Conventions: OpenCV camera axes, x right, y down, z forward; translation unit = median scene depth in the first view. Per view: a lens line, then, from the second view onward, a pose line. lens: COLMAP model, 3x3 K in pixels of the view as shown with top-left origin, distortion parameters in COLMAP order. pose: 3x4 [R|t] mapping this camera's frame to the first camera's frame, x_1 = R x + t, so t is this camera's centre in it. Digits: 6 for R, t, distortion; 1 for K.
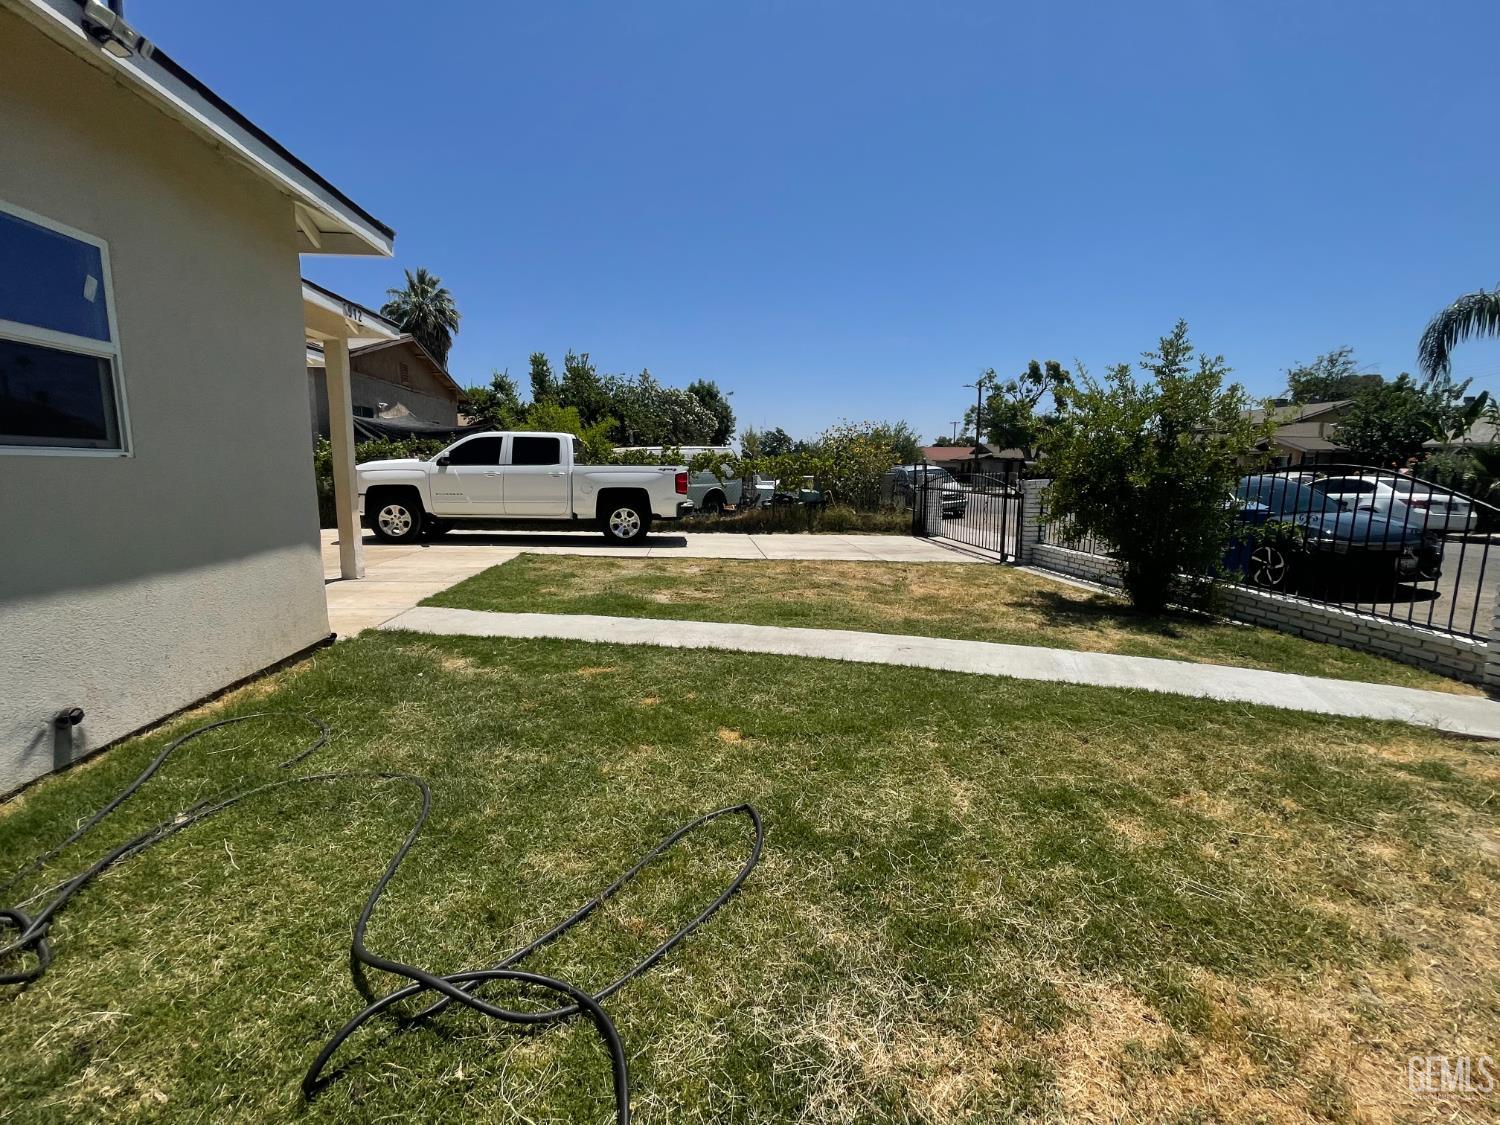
lens RADIAL K [[647.5, 0, 747.0], [0, 647.5, 562.4], [0, 0, 1]] dist [-0.000512, 0.000142]
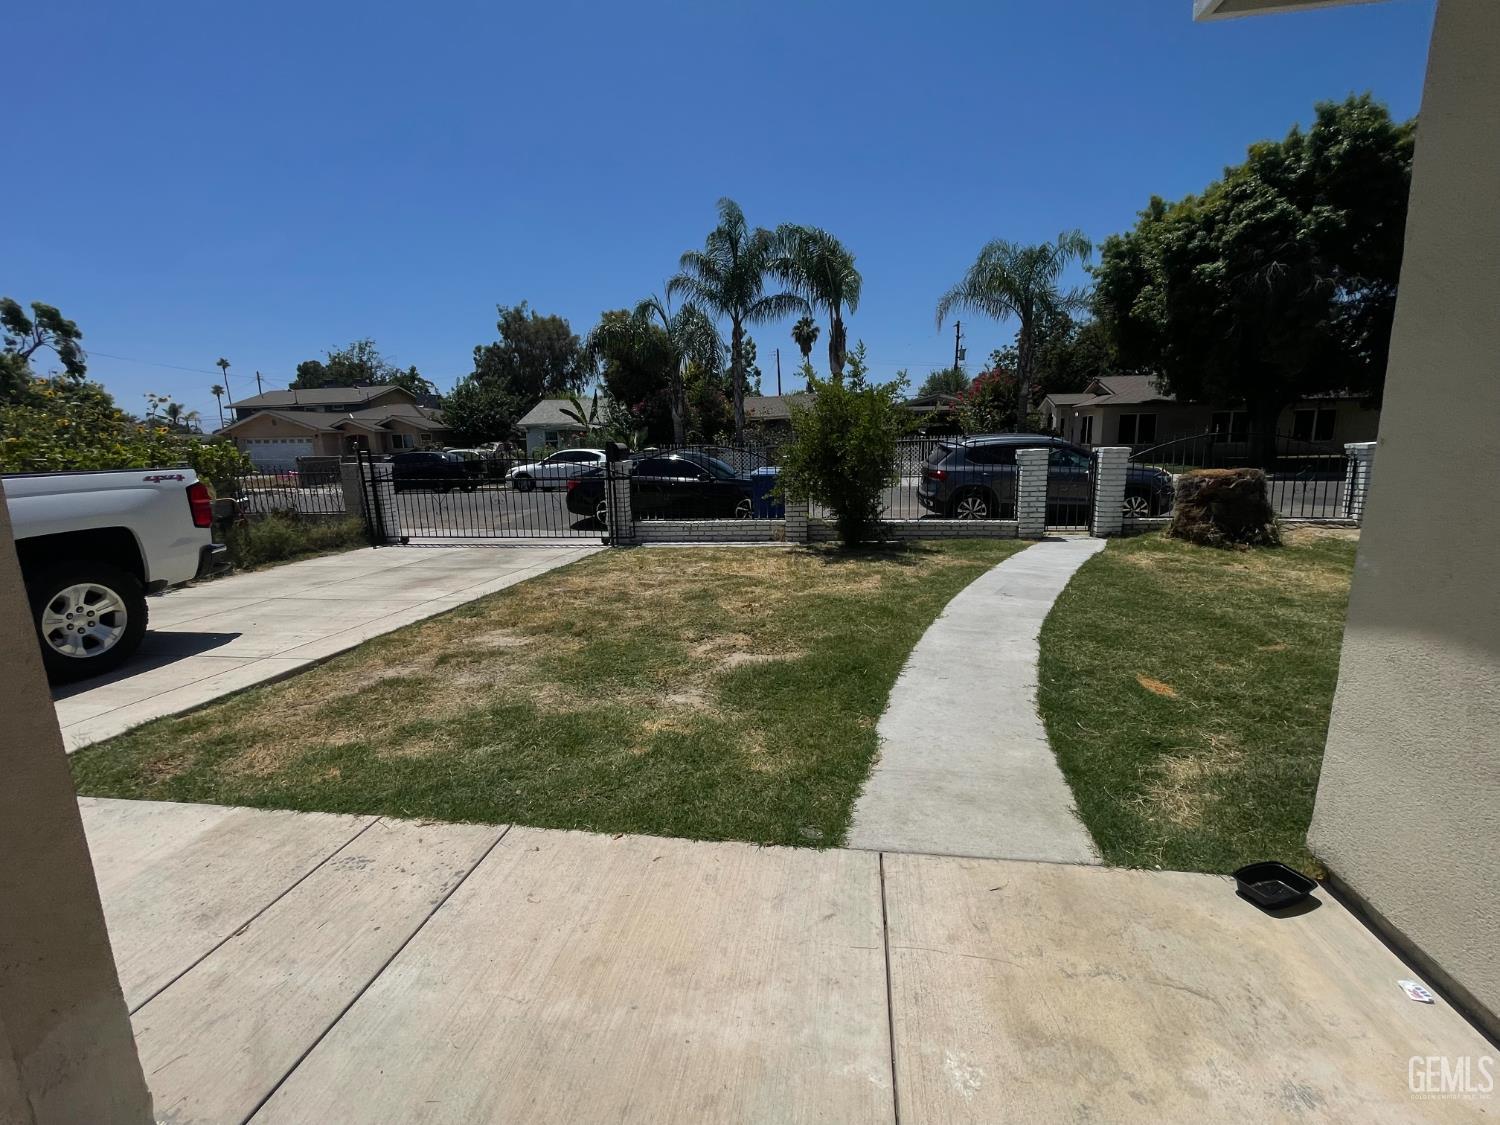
lens RADIAL K [[647.5, 0, 750.8], [0, 647.5, 565.3], [0, 0, 1]] dist [-0.000512, 0.000142]
pose [[0.236940, -0.200185, 0.950676, -0.461195], [0.164522, 0.972676, 0.163813, -0.091245], [-0.957493, 0.117594, 0.263400, 0.501228]]
